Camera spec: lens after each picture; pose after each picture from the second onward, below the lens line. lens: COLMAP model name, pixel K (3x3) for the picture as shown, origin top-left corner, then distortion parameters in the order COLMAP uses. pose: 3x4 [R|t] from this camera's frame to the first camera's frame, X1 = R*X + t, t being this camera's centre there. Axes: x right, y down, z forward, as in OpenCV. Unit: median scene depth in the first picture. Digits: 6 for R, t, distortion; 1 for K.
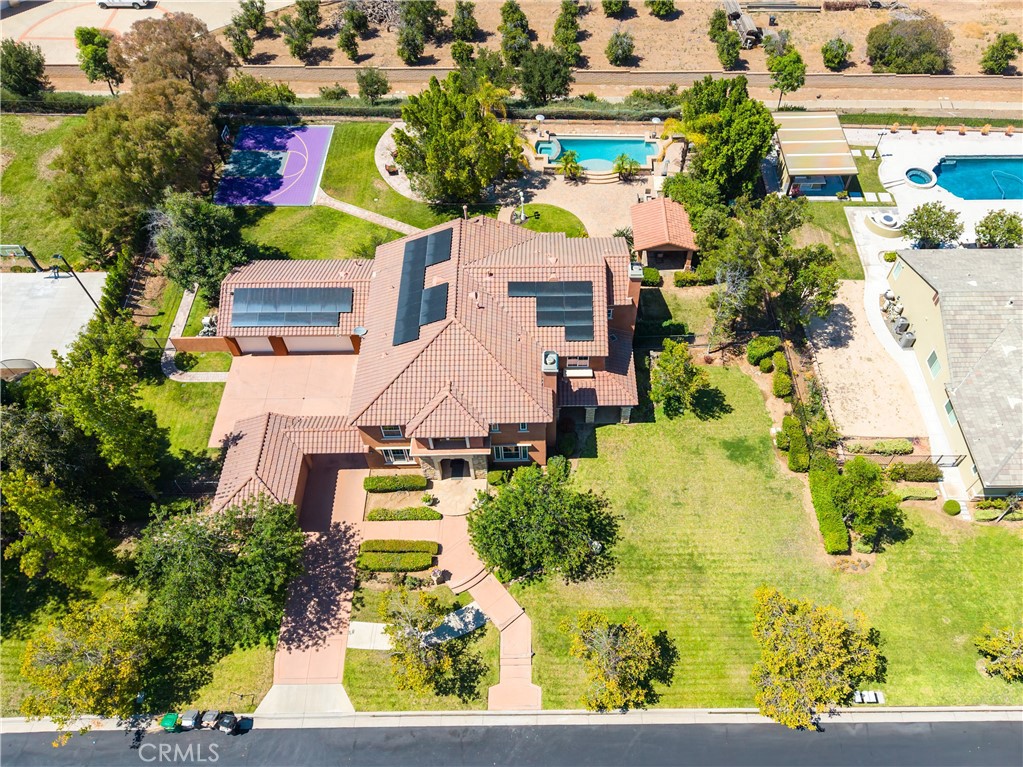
lens RADIAL K [[687.4, 0, 511.5], [0, 687.4, 383.5], [0, 0, 1]] dist [0.035969, -0.032707]
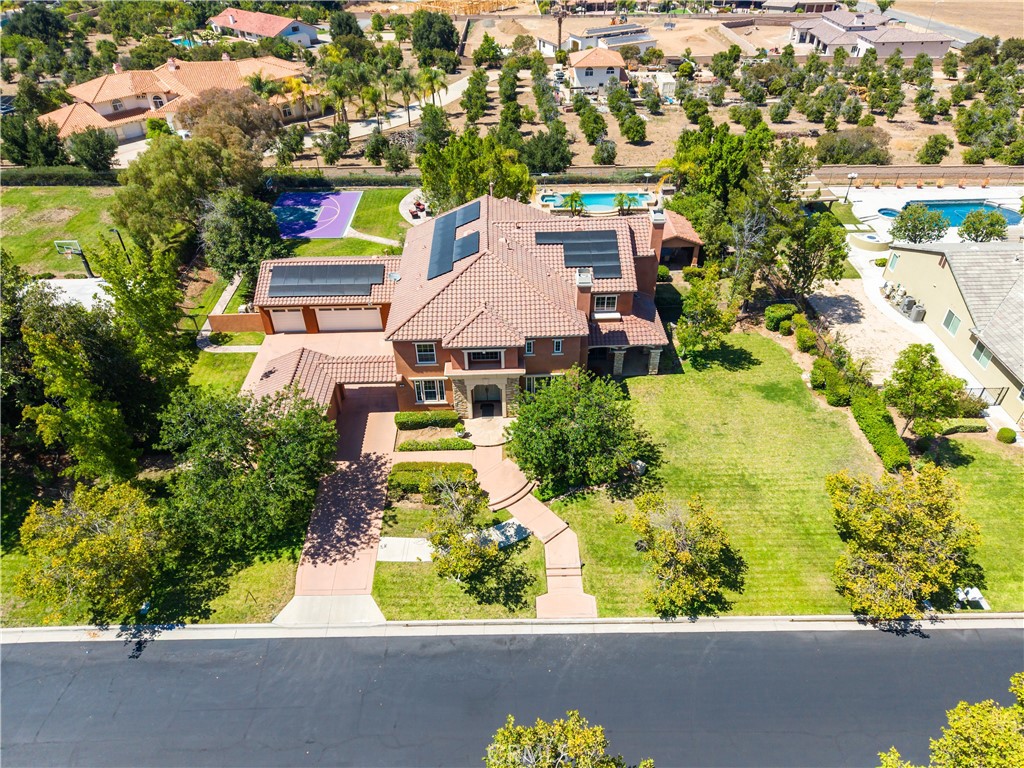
lens RADIAL K [[620.1, 0, 484.8], [0, 620.1, 412.3], [0, 0, 1]] dist [0.031087, -0.021513]
pose [[0.999871, -0.012926, -0.009528, -0.080610], [0.010254, 0.970551, -0.240679, 0.363638], [0.012358, 0.240550, 0.970558, 0.149274]]
